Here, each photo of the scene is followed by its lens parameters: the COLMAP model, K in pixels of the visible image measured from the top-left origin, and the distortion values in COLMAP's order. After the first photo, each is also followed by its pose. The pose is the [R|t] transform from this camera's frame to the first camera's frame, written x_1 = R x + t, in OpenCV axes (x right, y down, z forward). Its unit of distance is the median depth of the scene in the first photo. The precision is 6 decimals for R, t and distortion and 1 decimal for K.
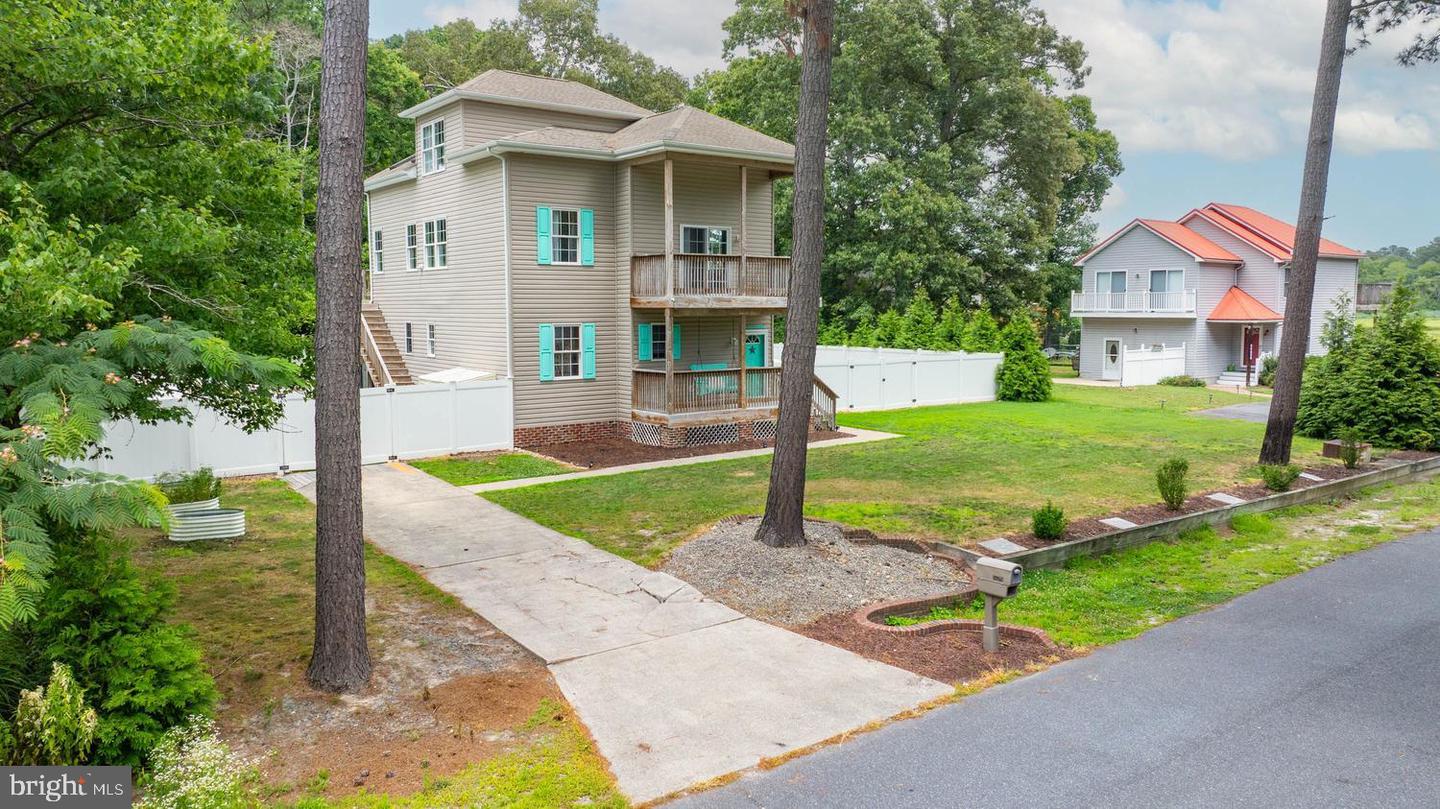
lens RADIAL K [[1018.8, 0, 716.3], [0, 1018.8, 404.2], [0, 0, 1]] dist [-0.012969, -0.000549]
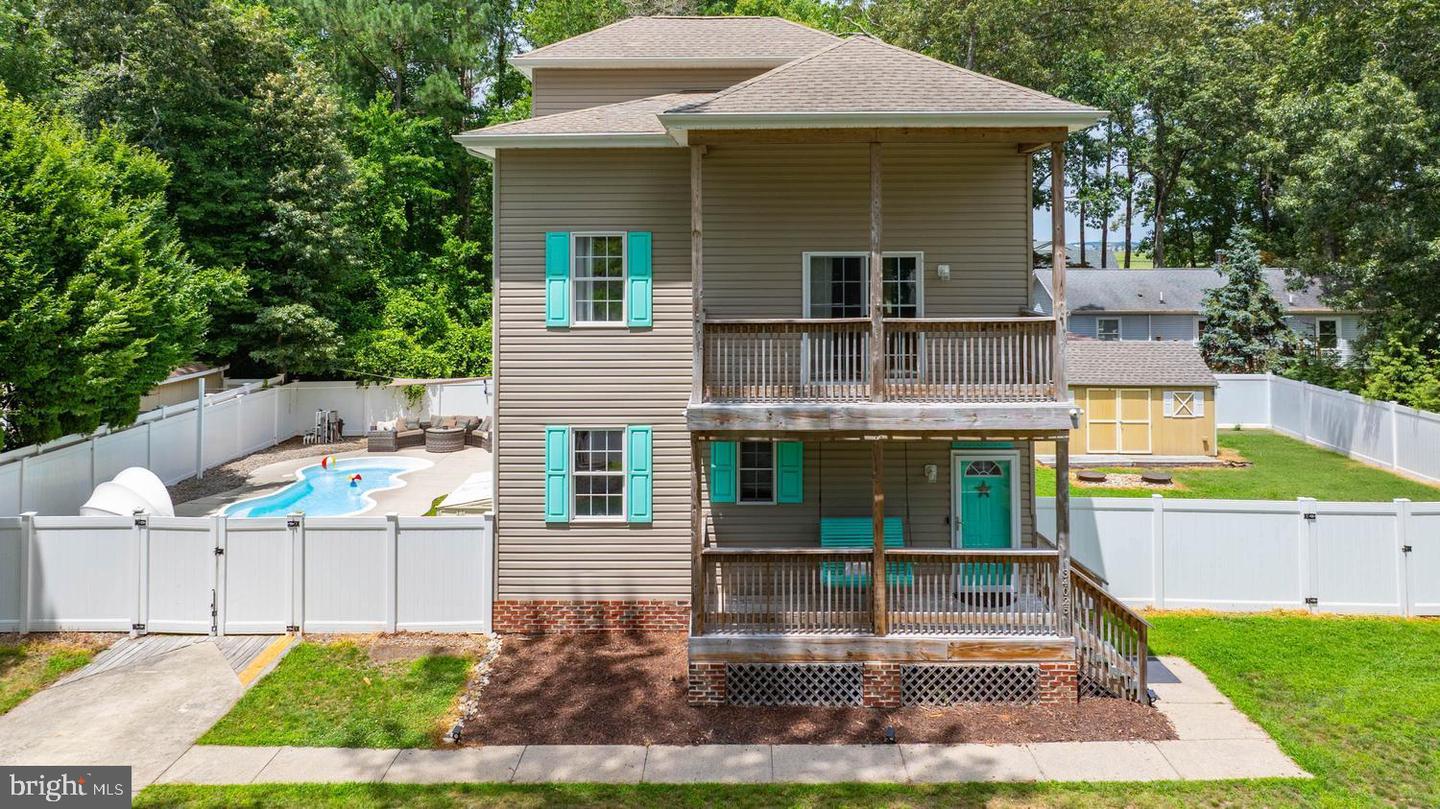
lens RADIAL K [[1057.2, 0, 720.2], [0, 1057.2, 211.7], [0, 0, 1]] dist [-0.006835, -0.008190]
pose [[0.786194, -0.022773, -0.617560, 0.286202], [-0.057284, 0.992333, -0.109518, -0.138419], [0.615319, 0.121479, 0.778861, 0.551474]]
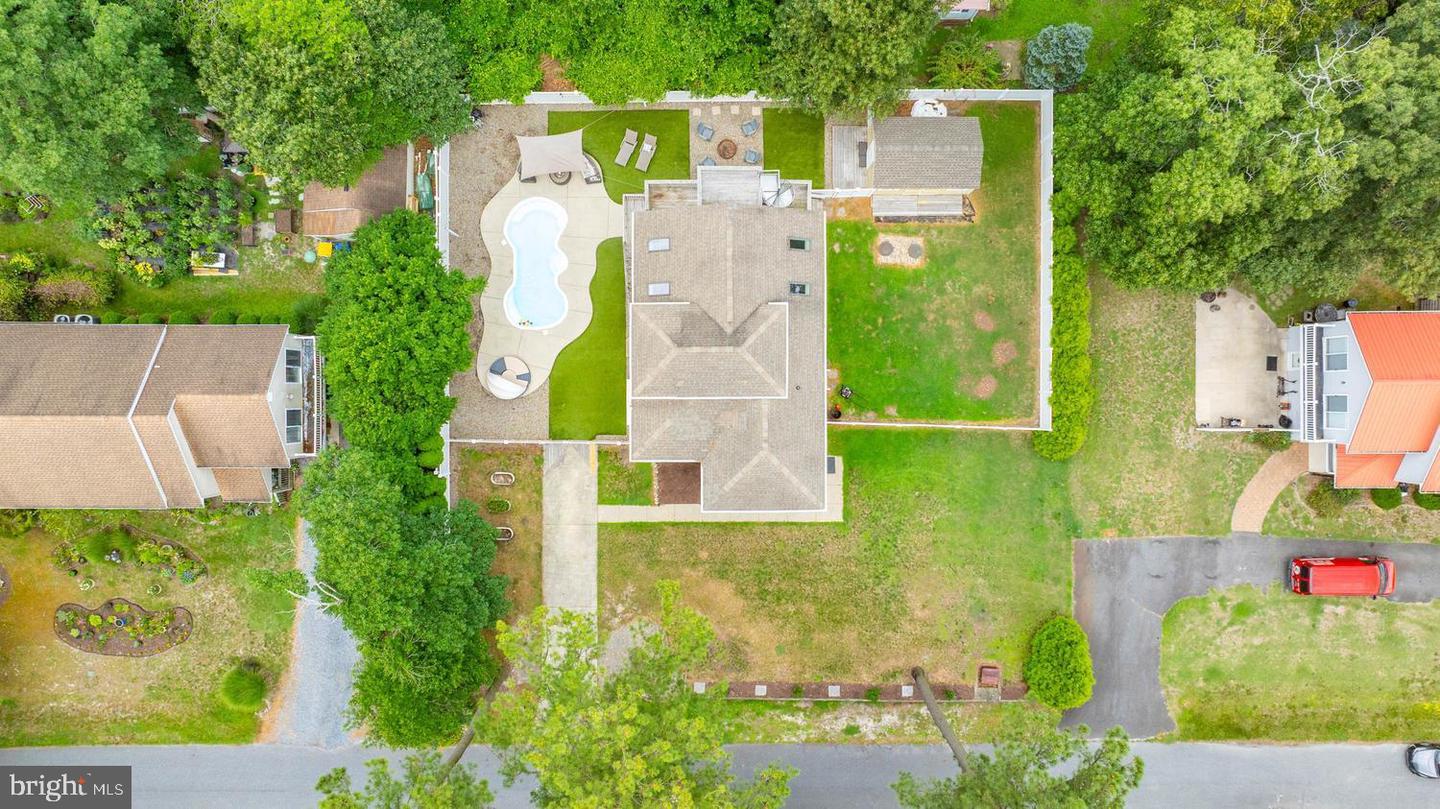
lens RADIAL K [[1018.8, 0, 716.3], [0, 1018.8, 404.2], [0, 0, 1]] dist [-0.012969, -0.000549]
pose [[0.800190, 0.599711, 0.006518, -0.149290], [-0.058696, 0.067494, 0.995992, -1.984869], [0.596867, -0.797366, 0.089209, 0.926692]]
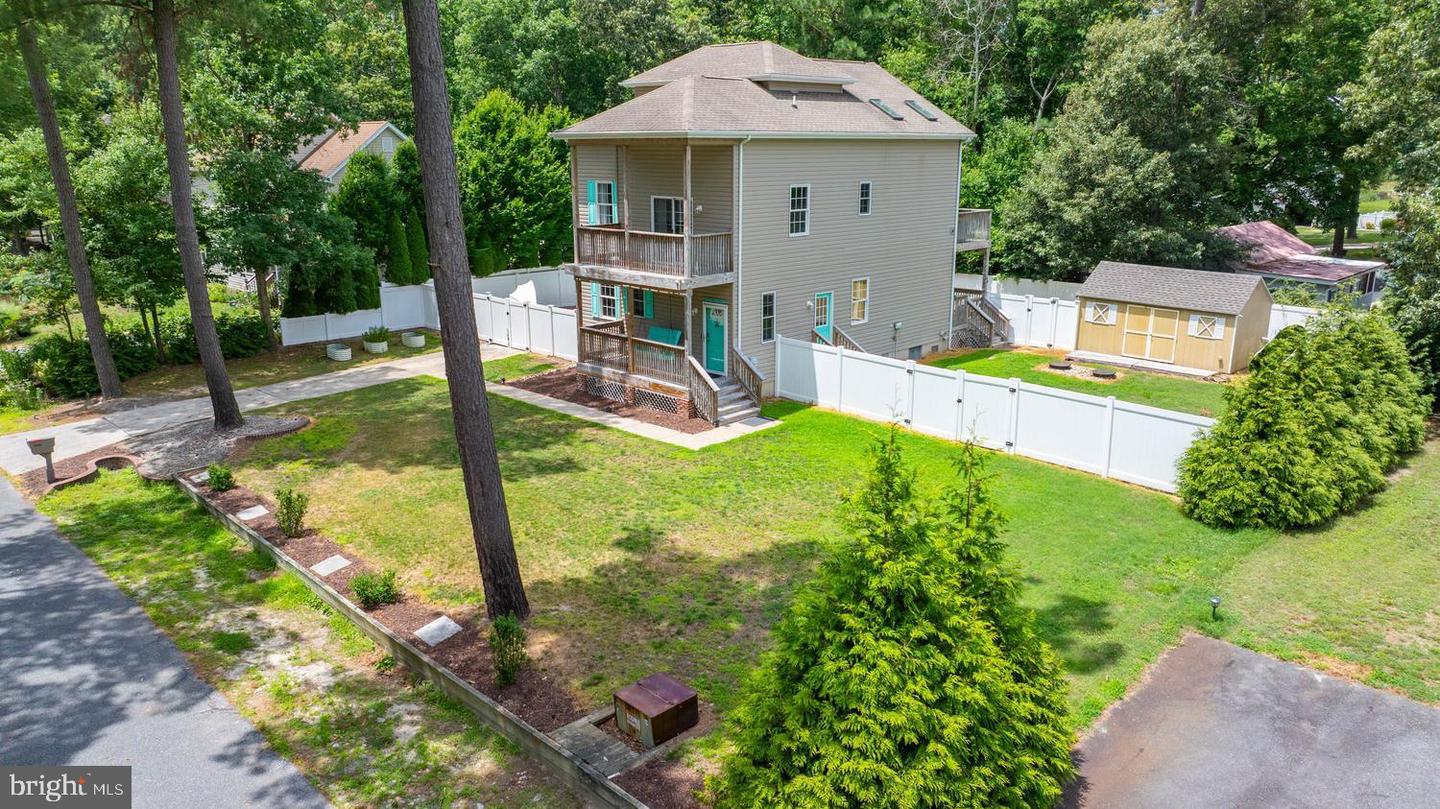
lens RADIAL K [[1015.9, 0, 720.0], [0, 1015.9, 404.5], [0, 0, 1]] dist [-0.015226, -0.002855]
pose [[0.142641, 0.248884, -0.957972, 1.094307], [-0.093895, 0.966906, 0.237225, -0.232021], [0.985311, 0.056111, 0.161290, 0.941198]]
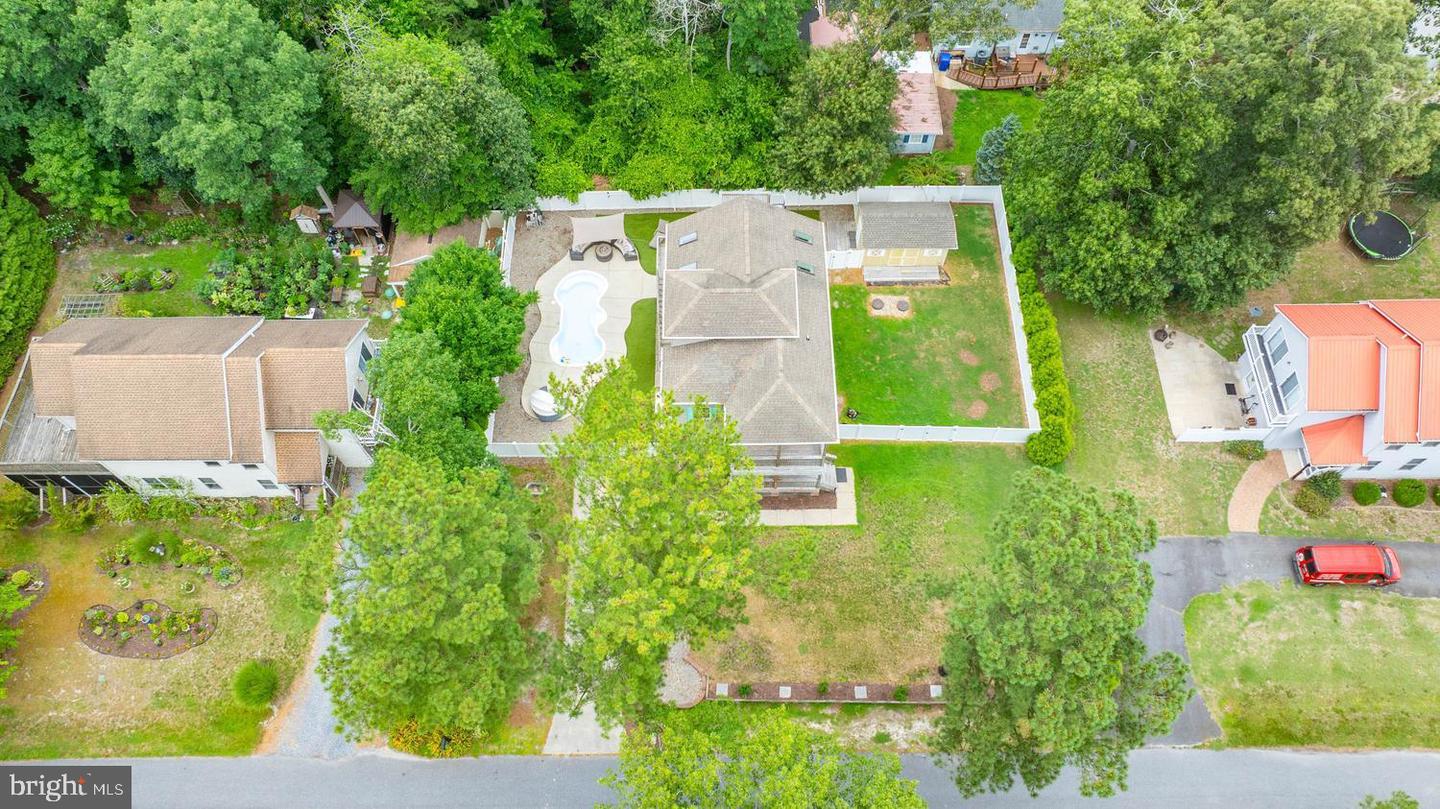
lens RADIAL K [[1023.6, 0, 716.1], [0, 1023.6, 412.5], [0, 0, 1]] dist [-0.011230, -0.000431]
pose [[0.803462, 0.528727, -0.273672, 0.429342], [-0.053266, 0.521674, 0.851481, -1.893395], [0.592968, -0.669555, 0.447308, 0.097165]]
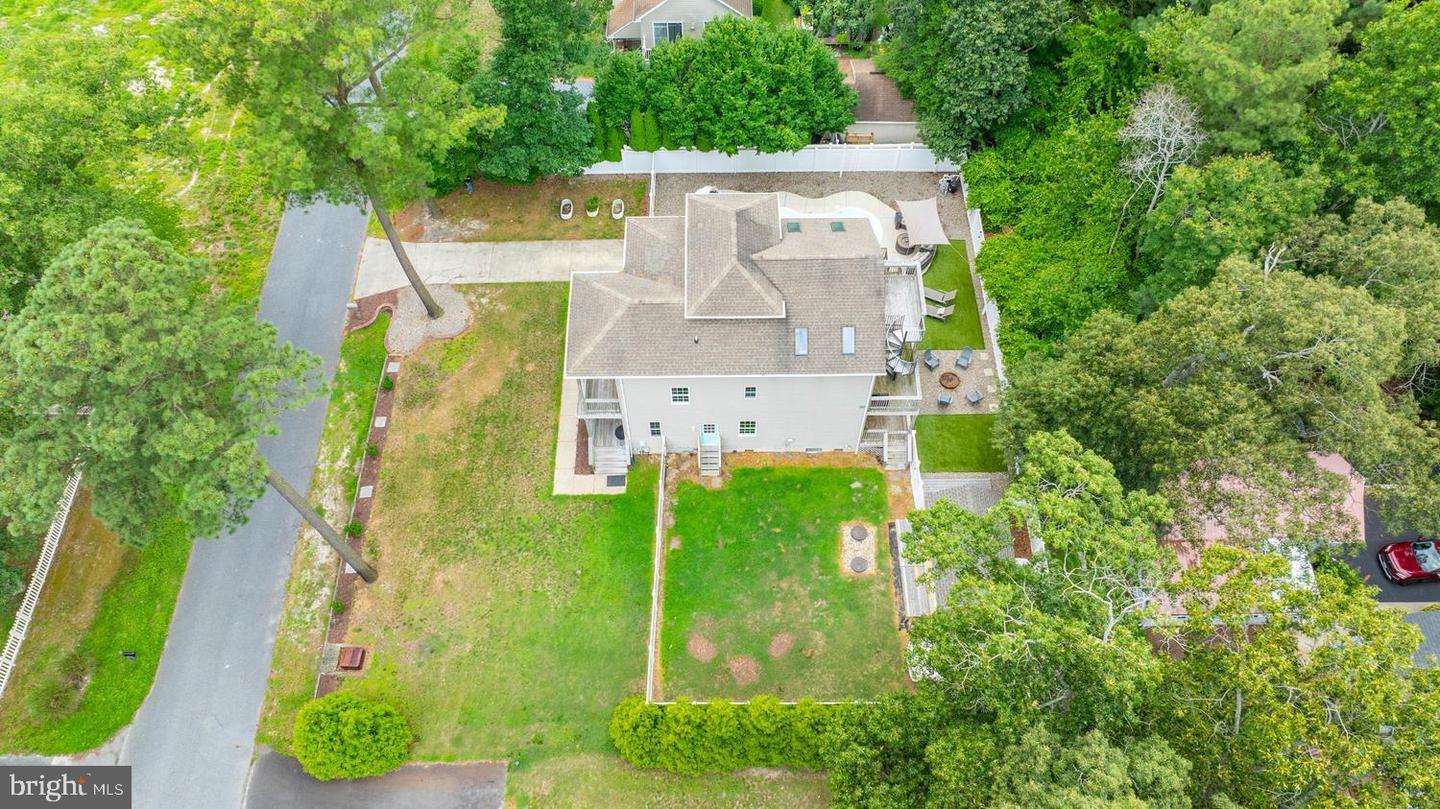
lens RADIAL K [[1018.8, 0, 716.3], [0, 1018.8, 404.2], [0, 0, 1]] dist [-0.012969, -0.000549]
pose [[-0.595887, 0.689231, -0.412164, 0.670982], [-0.069449, 0.467086, 0.881480, -1.670135], [0.800060, 0.553887, -0.230464, 1.636187]]
